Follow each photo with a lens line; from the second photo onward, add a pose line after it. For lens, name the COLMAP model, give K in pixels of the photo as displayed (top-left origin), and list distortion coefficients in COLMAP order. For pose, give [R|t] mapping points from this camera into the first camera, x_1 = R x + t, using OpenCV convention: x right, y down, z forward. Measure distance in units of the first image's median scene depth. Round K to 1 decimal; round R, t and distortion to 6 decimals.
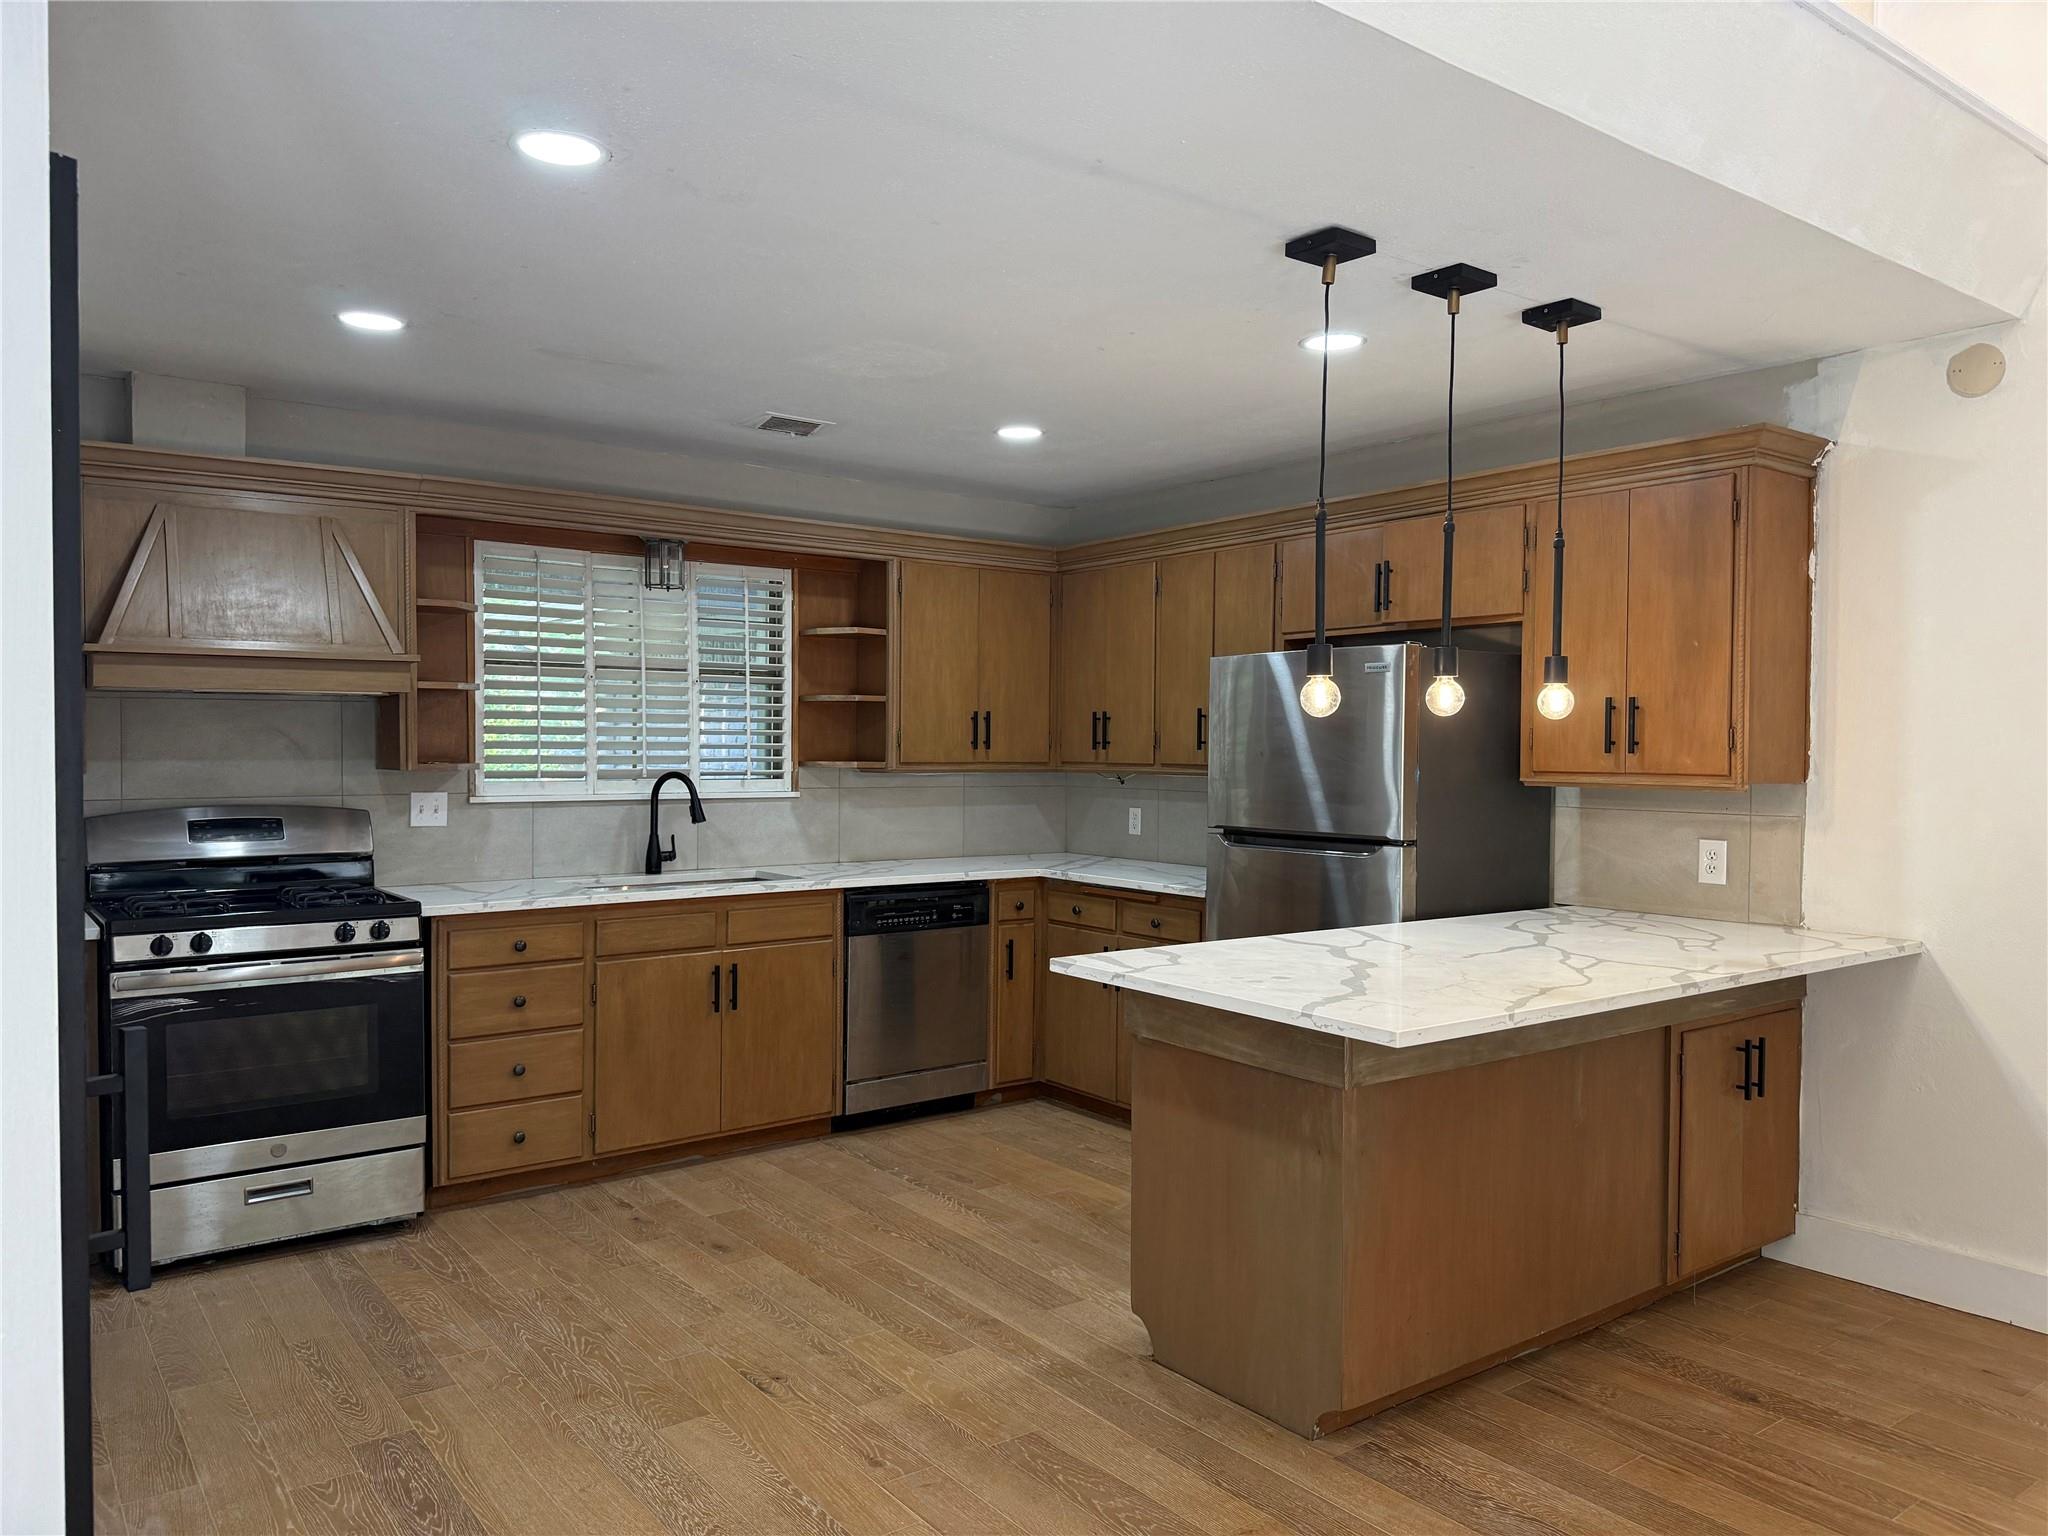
lens RADIAL K [[1446.6, 0, 1024.0], [0, 1446.6, 768.0], [0, 0, 1]] dist [0.050811, -0.066874]
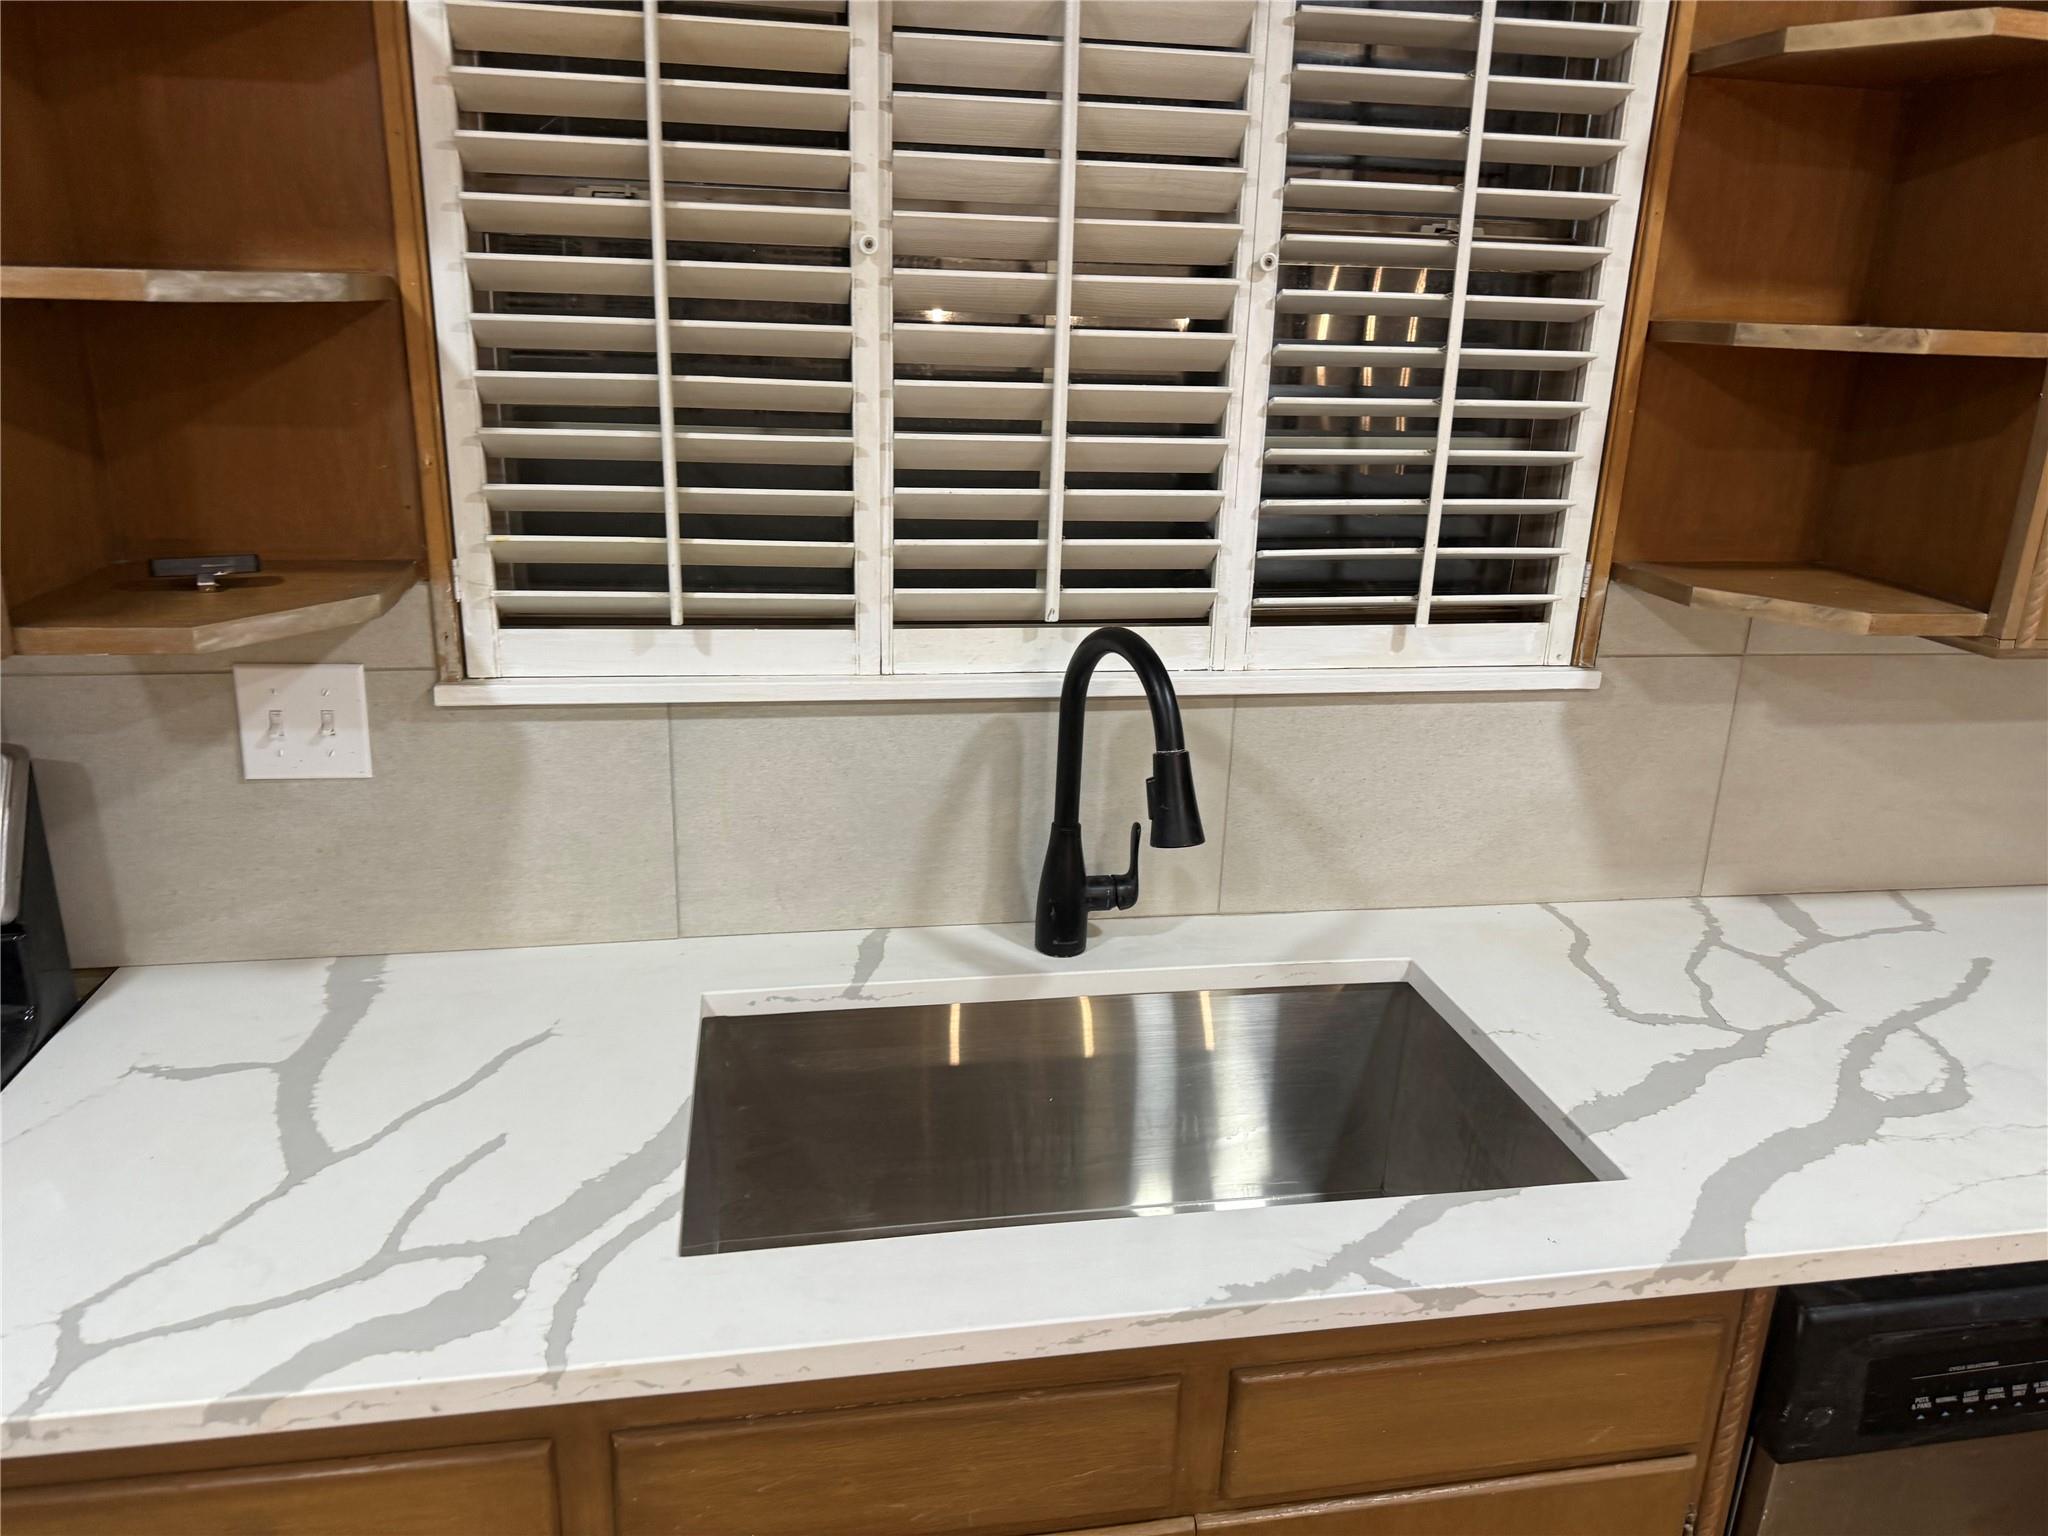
lens RADIAL K [[1446.6, 0, 1024.0], [0, 1446.6, 768.0], [0, 0, 1]] dist [0.050811, -0.066874]
pose [[0.885360, 0.162611, -0.435540, -0.136154], [-0.031861, 0.955855, 0.292106, -0.049597], [0.463812, -0.244742, 0.851457, 0.744549]]
